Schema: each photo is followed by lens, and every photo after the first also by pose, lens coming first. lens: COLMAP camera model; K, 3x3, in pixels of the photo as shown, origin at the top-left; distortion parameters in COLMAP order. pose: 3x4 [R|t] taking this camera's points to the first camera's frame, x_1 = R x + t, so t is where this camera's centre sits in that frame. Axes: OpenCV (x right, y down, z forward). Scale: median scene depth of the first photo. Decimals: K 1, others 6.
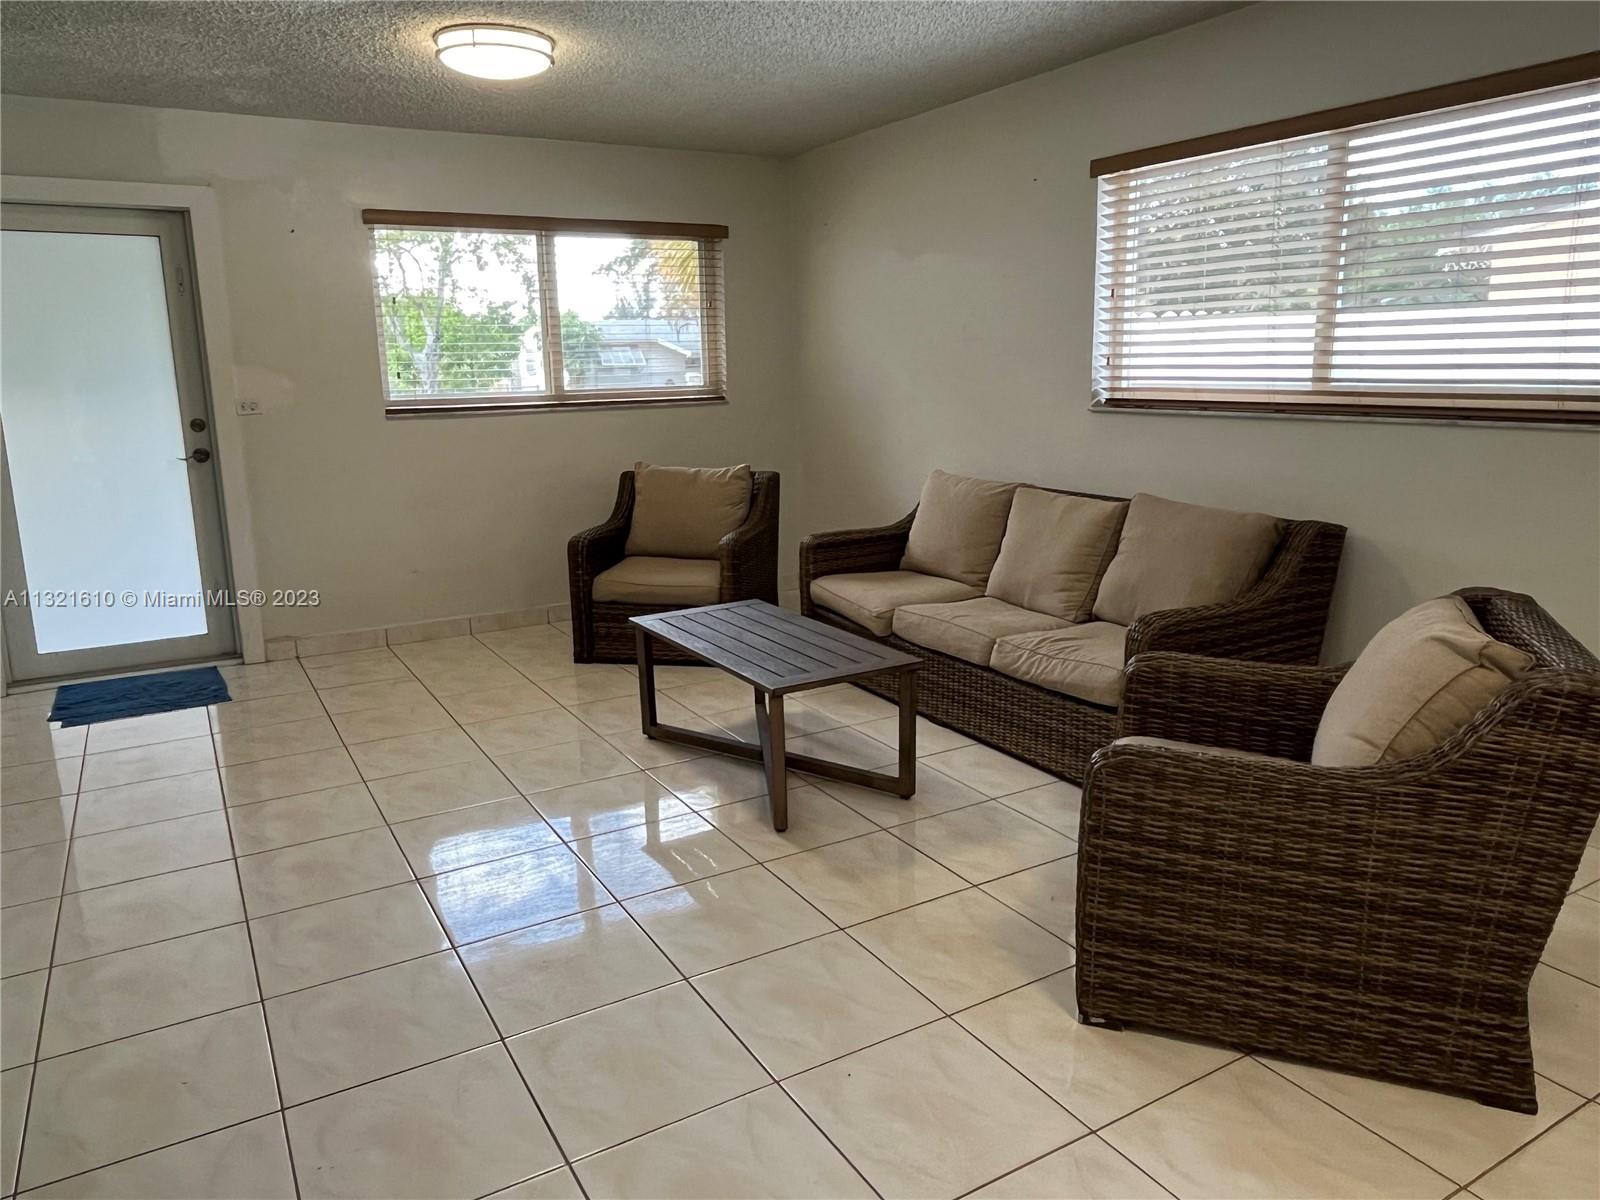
lens RADIAL K [[1084.9, 0, 805.2], [0, 1084.9, 590.0], [0, 0, 1]] dist [-0.010643, -0.003615]
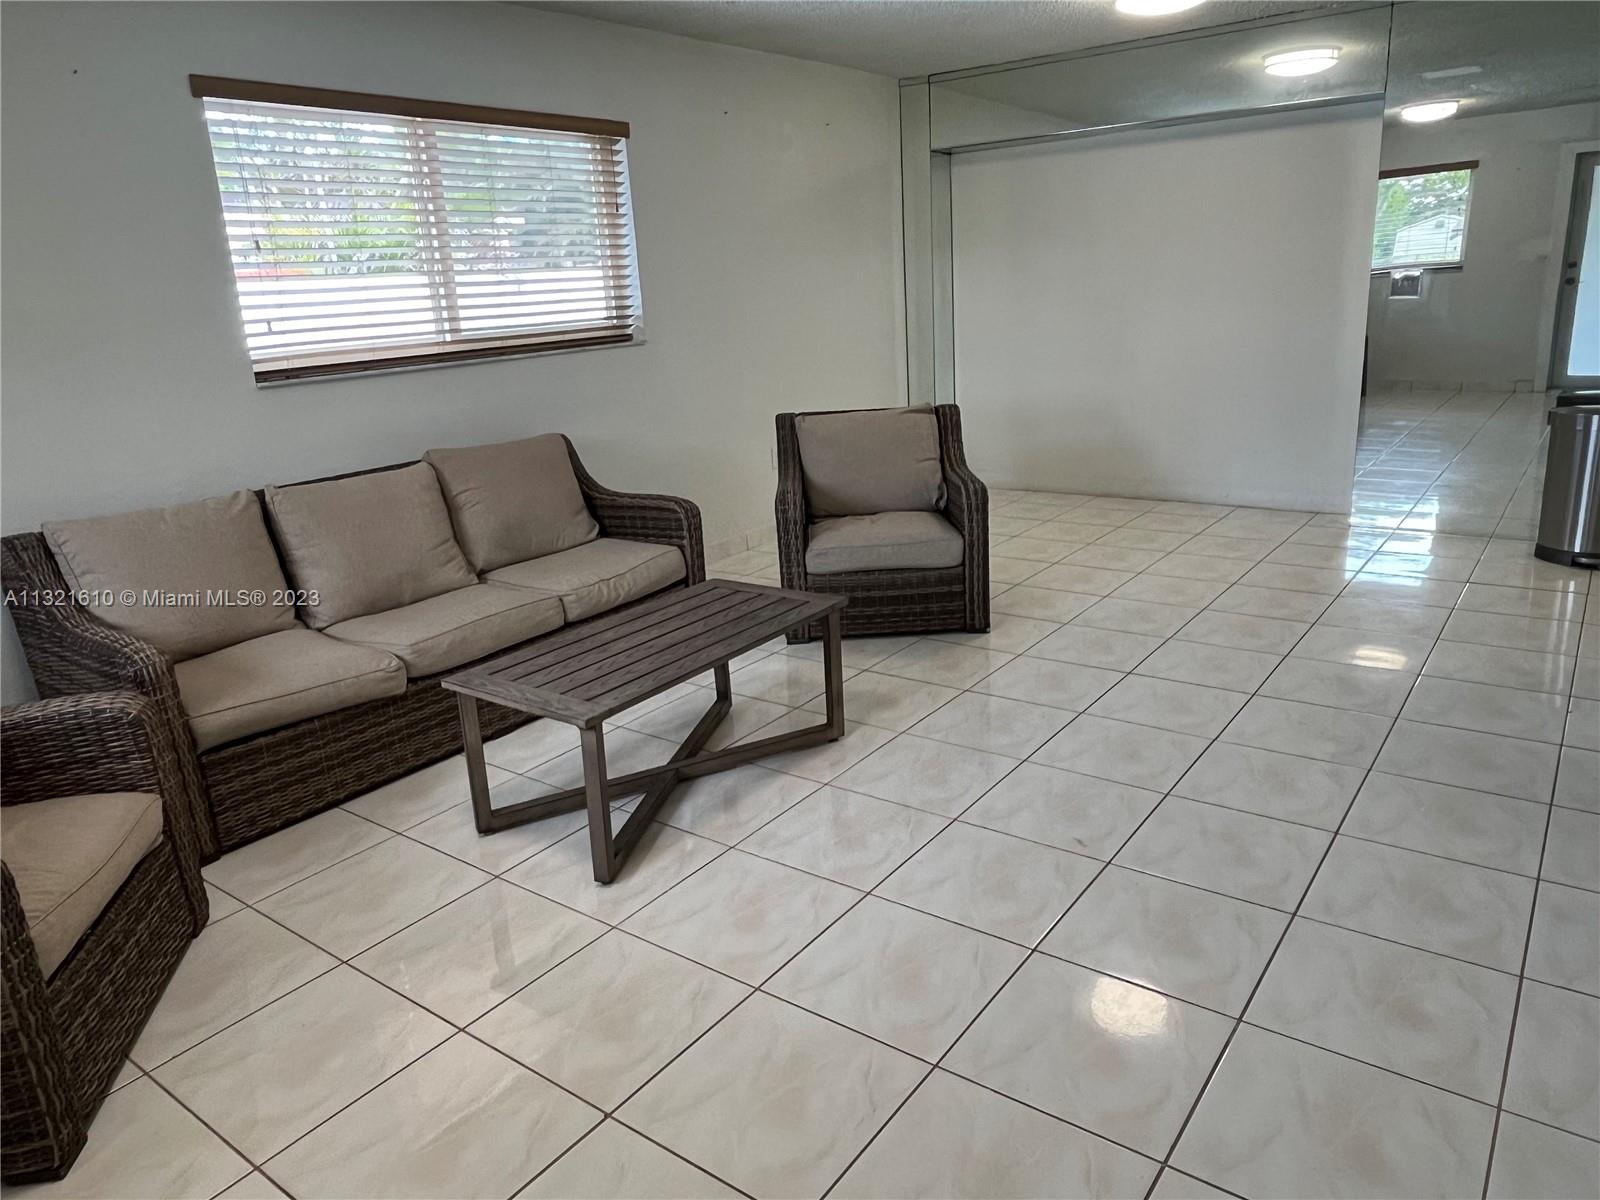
lens RADIAL K [[1084.9, 0, 805.5], [0, 1084.9, 607.2], [0, 0, 1]] dist [-0.010643, -0.003615]
pose [[-0.382214, -0.230012, 0.894990, -0.792243], [0.251316, 0.906146, 0.340206, -0.223400], [-0.889243, 0.354956, -0.288536, 1.089770]]
